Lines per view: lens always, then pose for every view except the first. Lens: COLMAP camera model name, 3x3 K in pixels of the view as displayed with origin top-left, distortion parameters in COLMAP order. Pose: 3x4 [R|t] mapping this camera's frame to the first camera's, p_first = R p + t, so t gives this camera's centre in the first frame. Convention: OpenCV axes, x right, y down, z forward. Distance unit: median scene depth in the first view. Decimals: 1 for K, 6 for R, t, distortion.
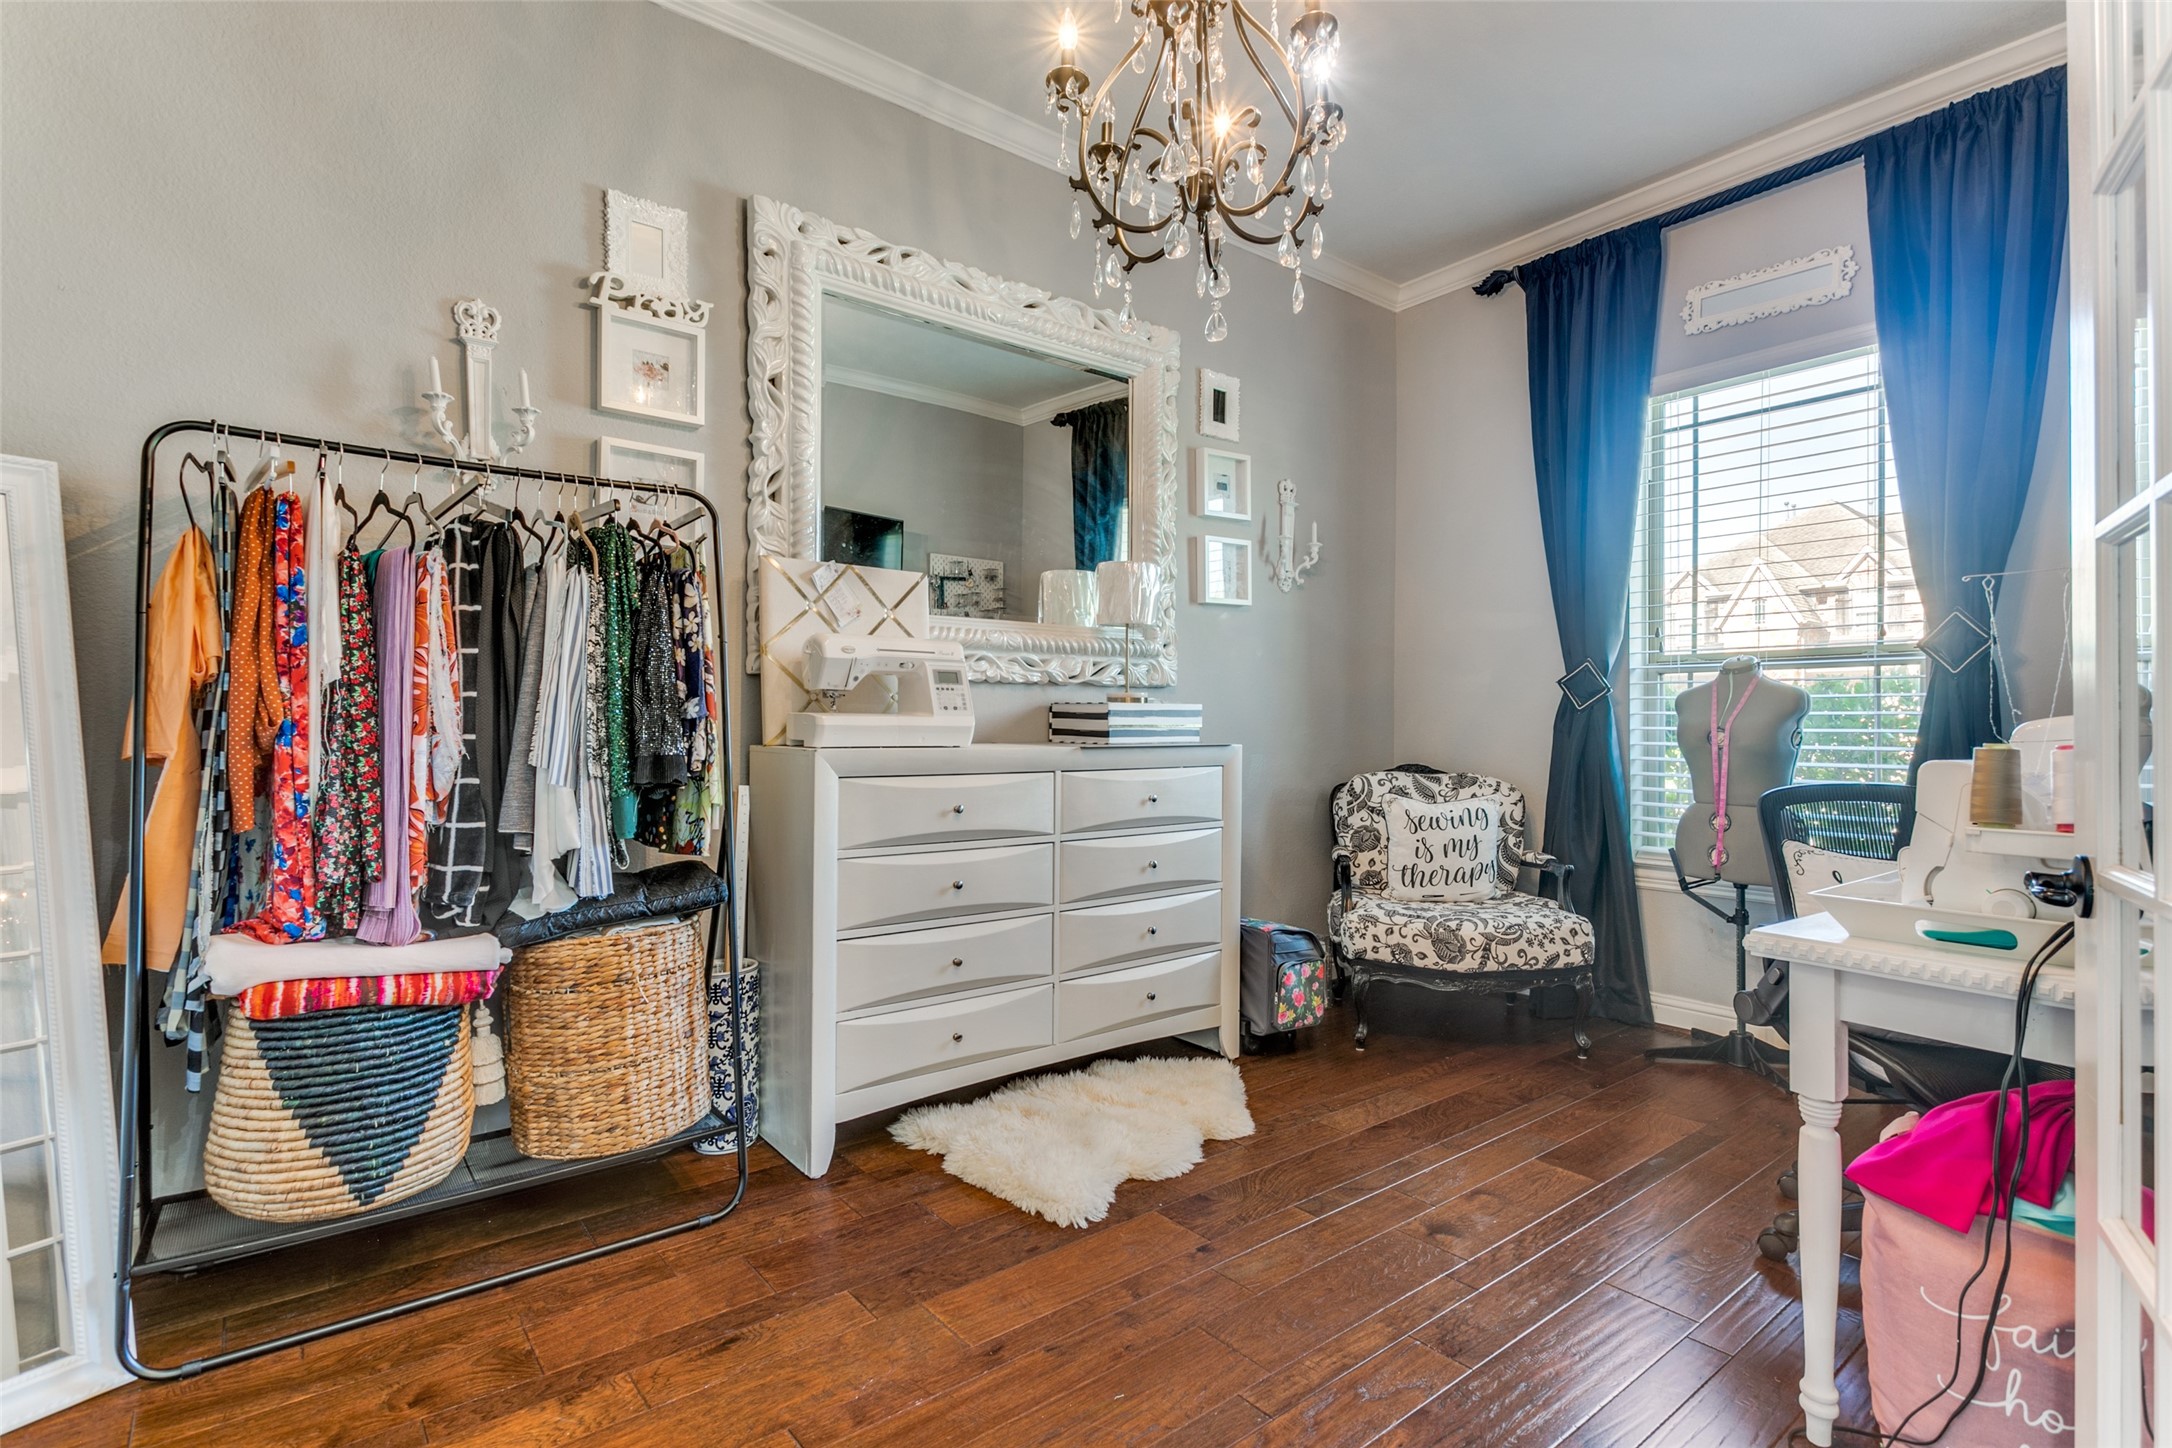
lens RADIAL K [[1037.4, 0, 1087.1], [0, 1037.4, 725.1], [0, 0, 1]] dist [0.019955, -0.009331]
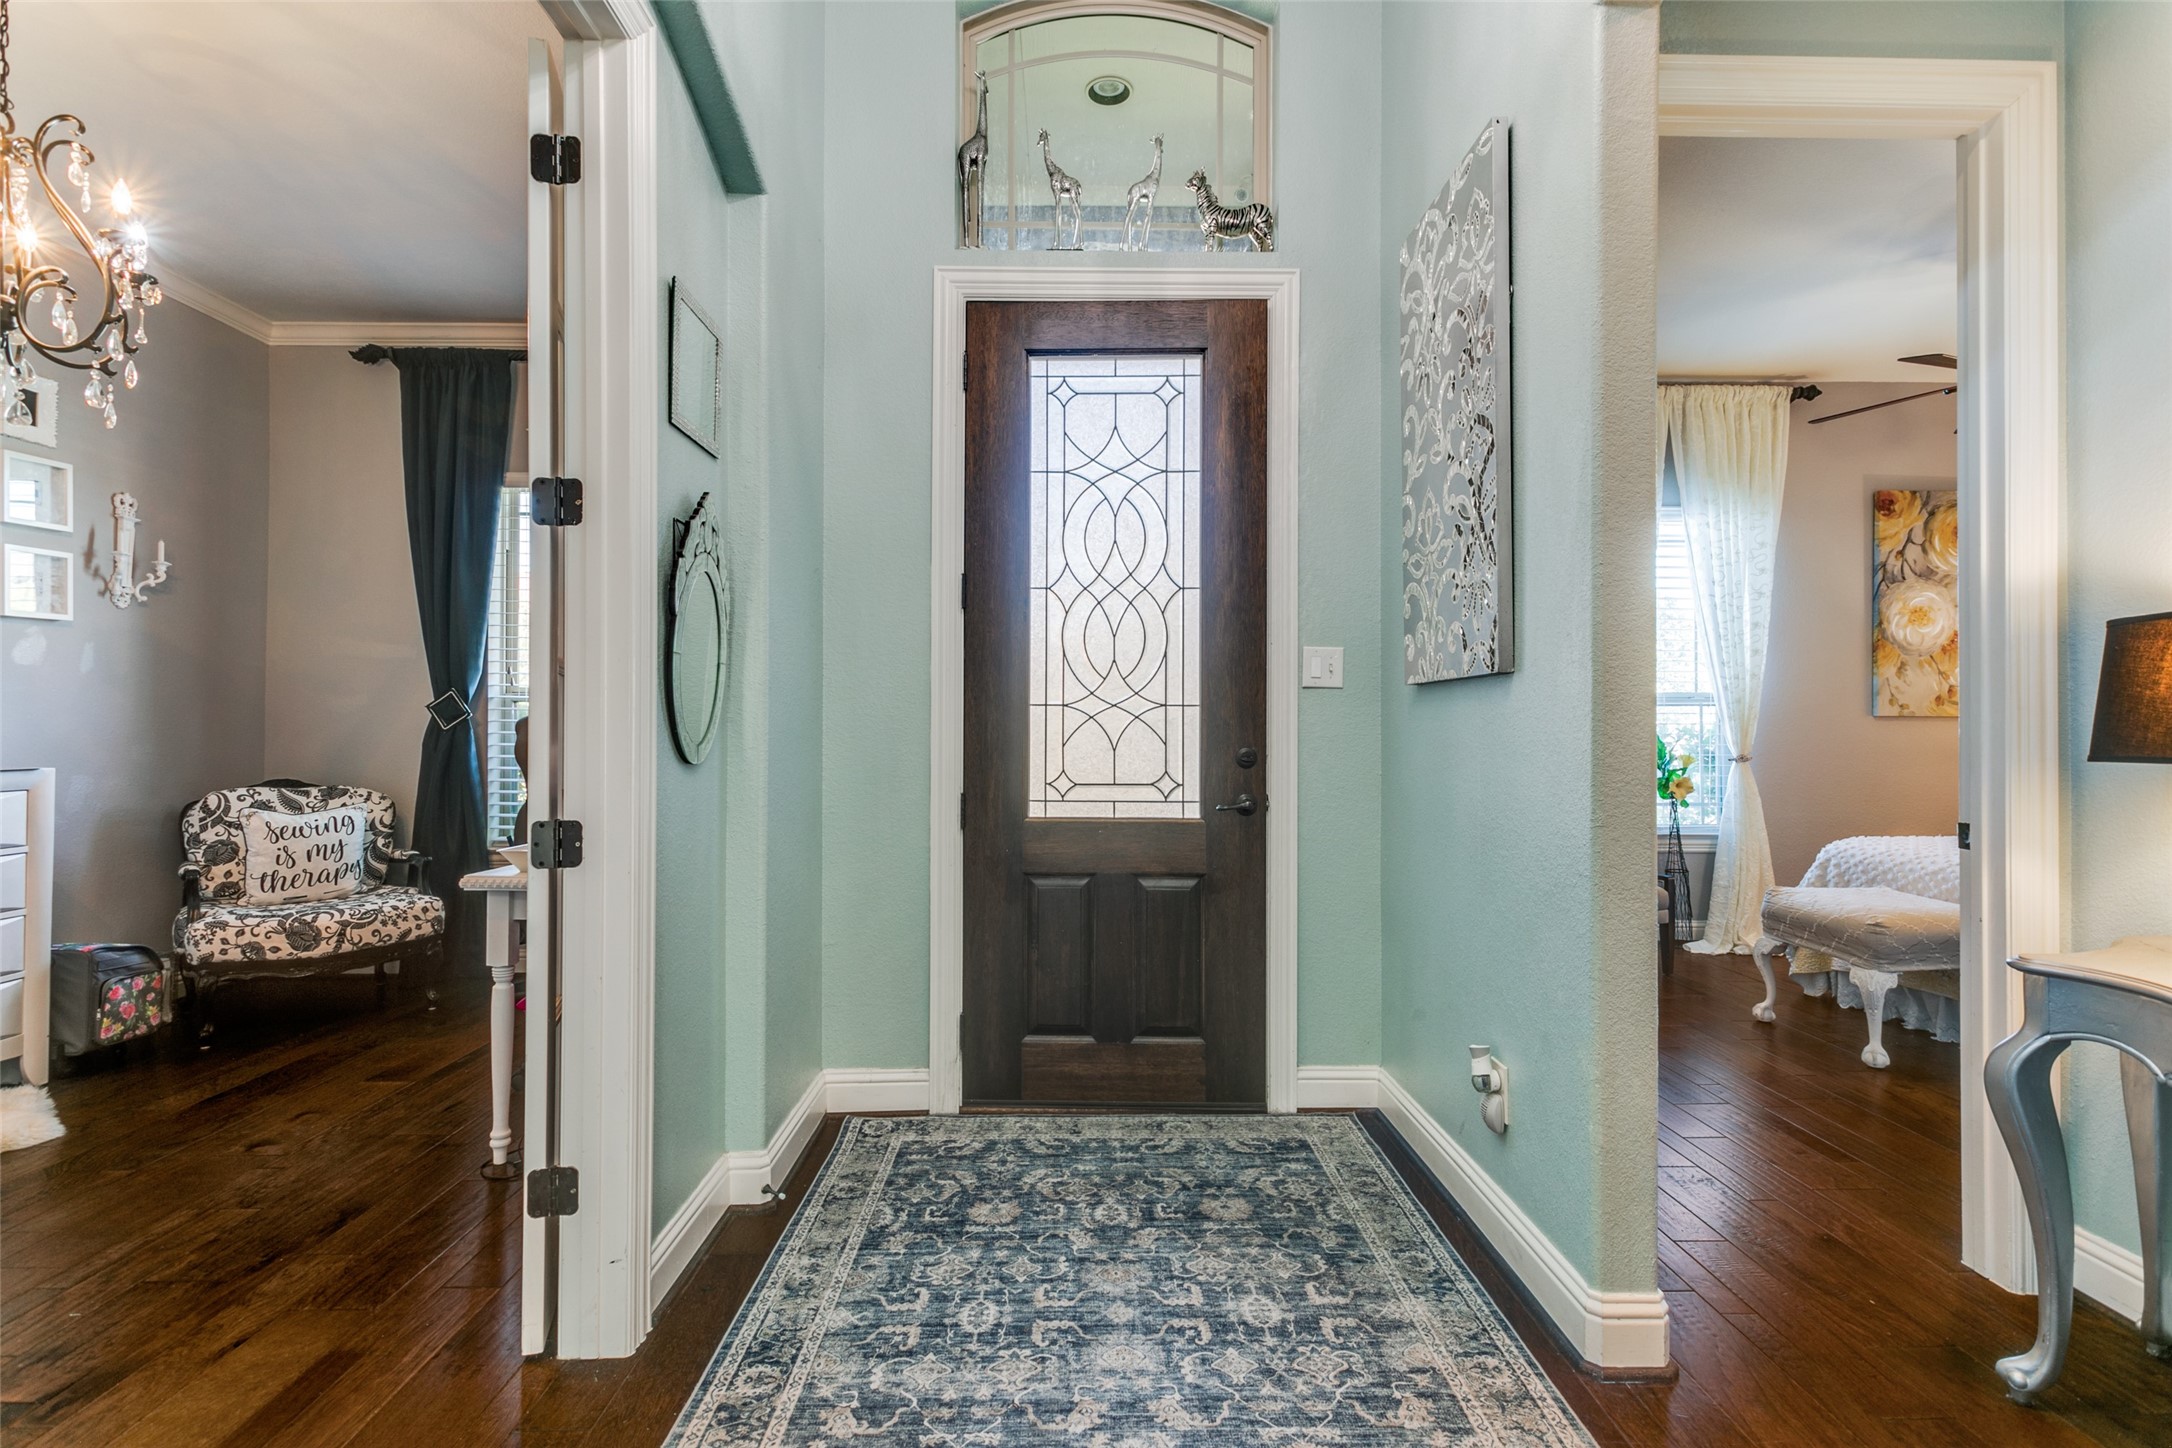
lens RADIAL K [[1037.4, 0, 1091.1], [0, 1037.4, 719.1], [0, 0, 1]] dist [0.019955, -0.009331]
pose [[0.609046, 0.006482, 0.793108, -0.039134], [-0.002497, 0.999977, -0.006255, -0.022352], [-0.793131, 0.001829, 0.609049, -0.362901]]
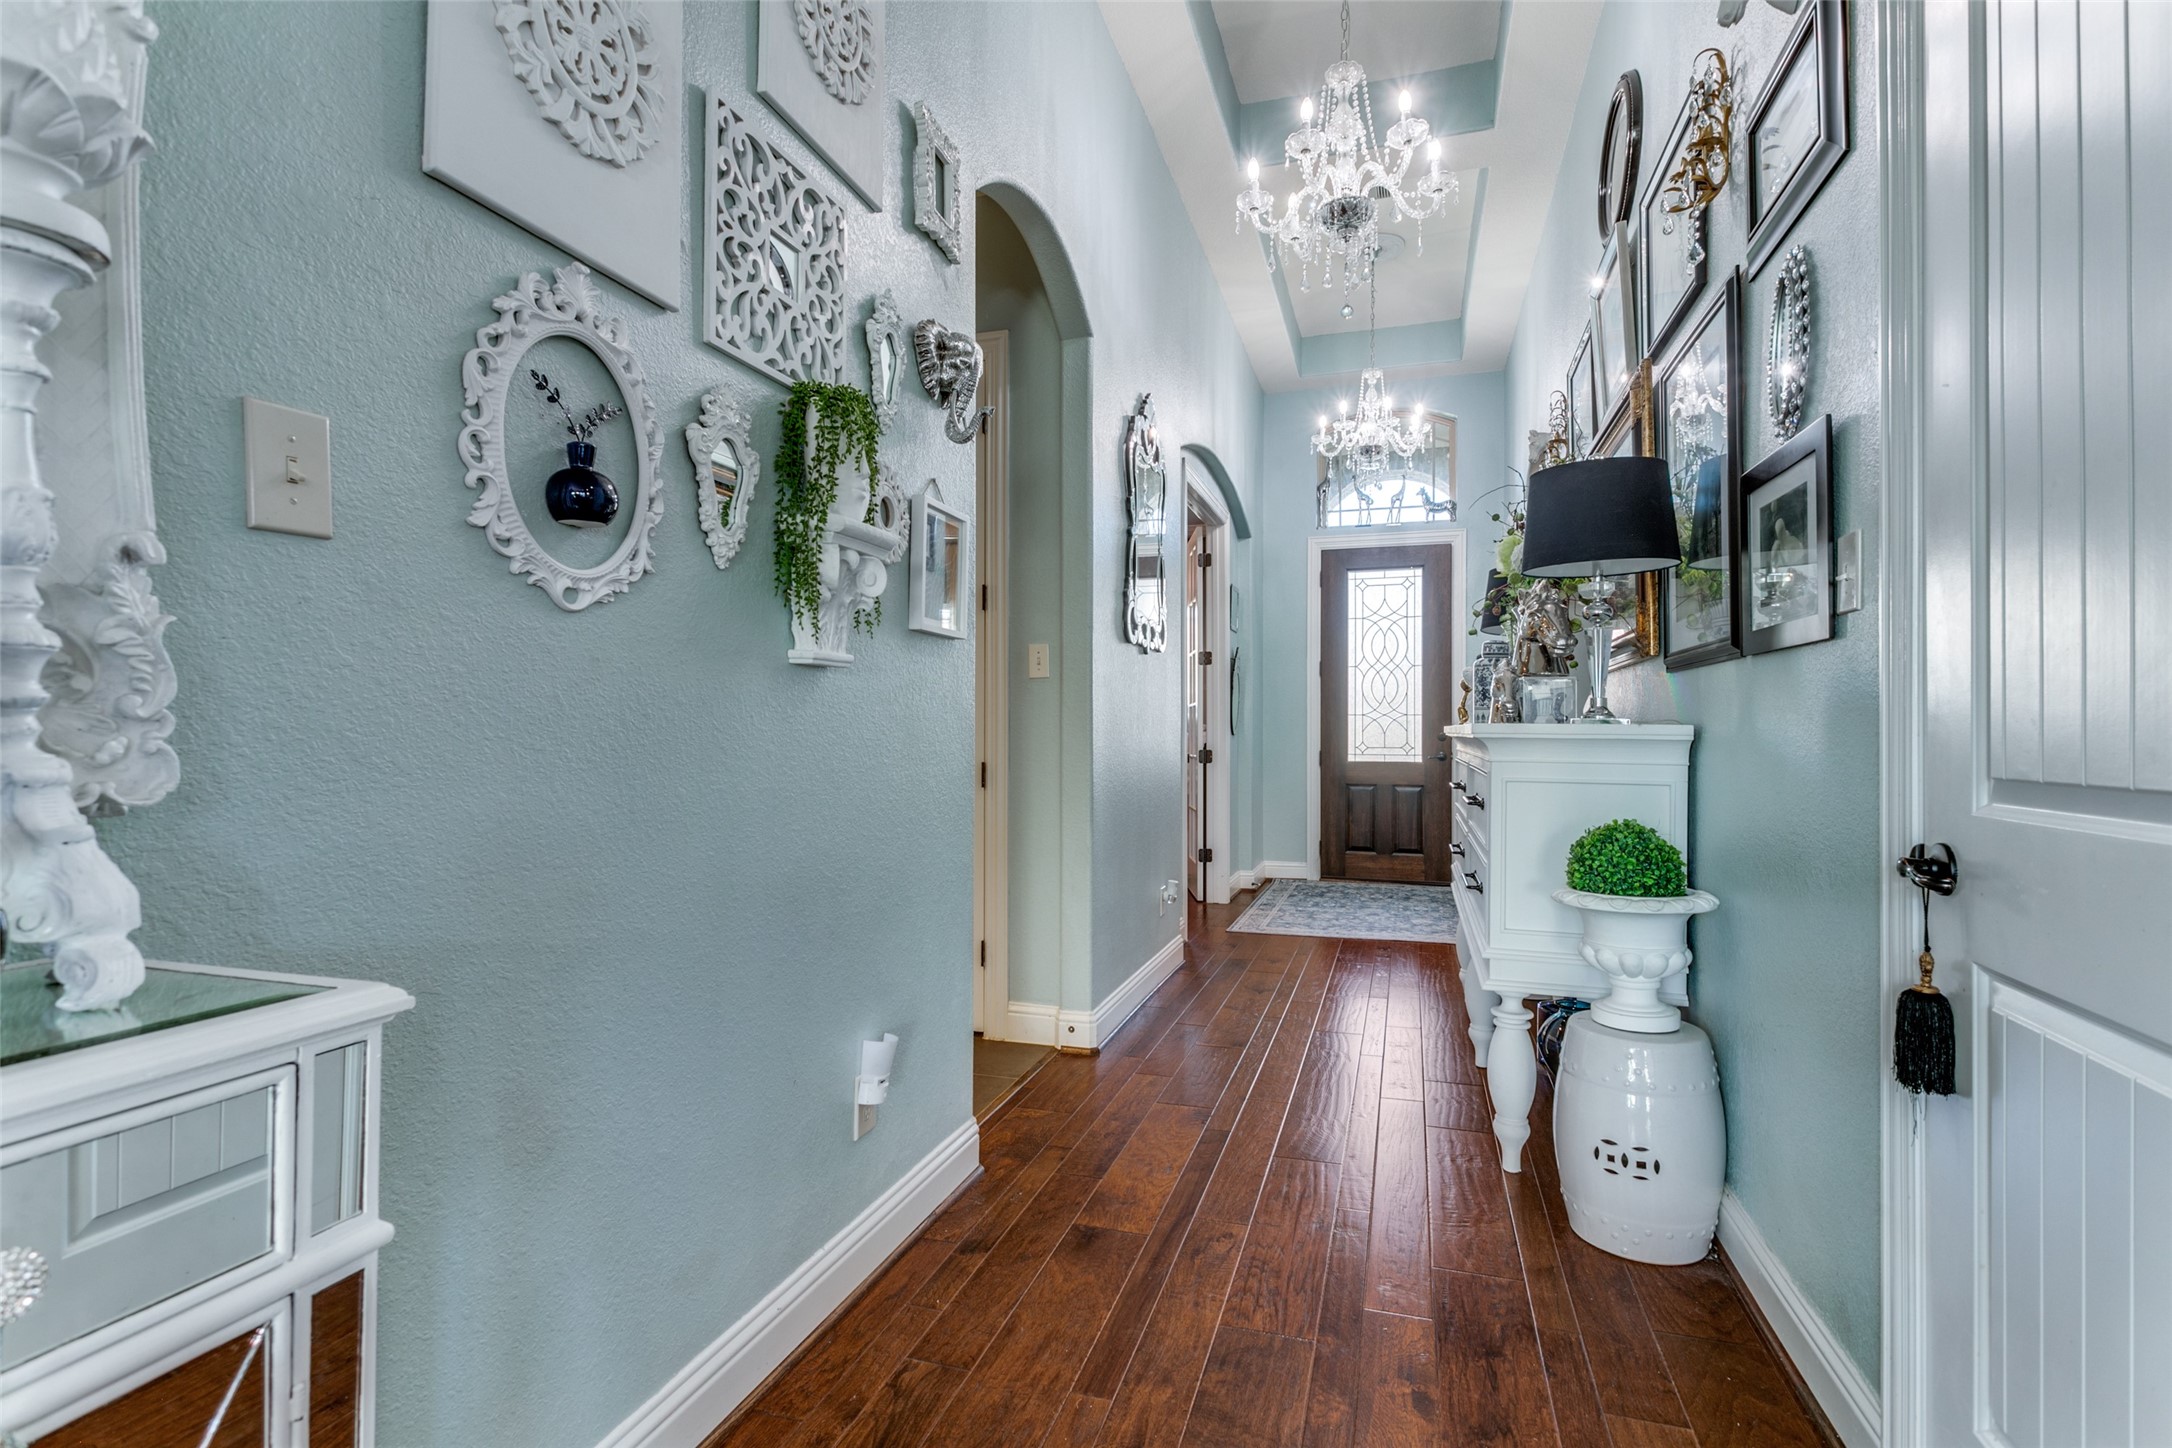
lens RADIAL K [[1037.4, 0, 1080.6], [0, 1037.4, 719.8], [0, 0, 1]] dist [0.019955, -0.009331]
pose [[0.832401, 0.004586, 0.554155, -2.867595], [-0.001127, 0.999978, -0.006584, -0.000622], [-0.554173, 0.004856, 0.832387, -2.960243]]
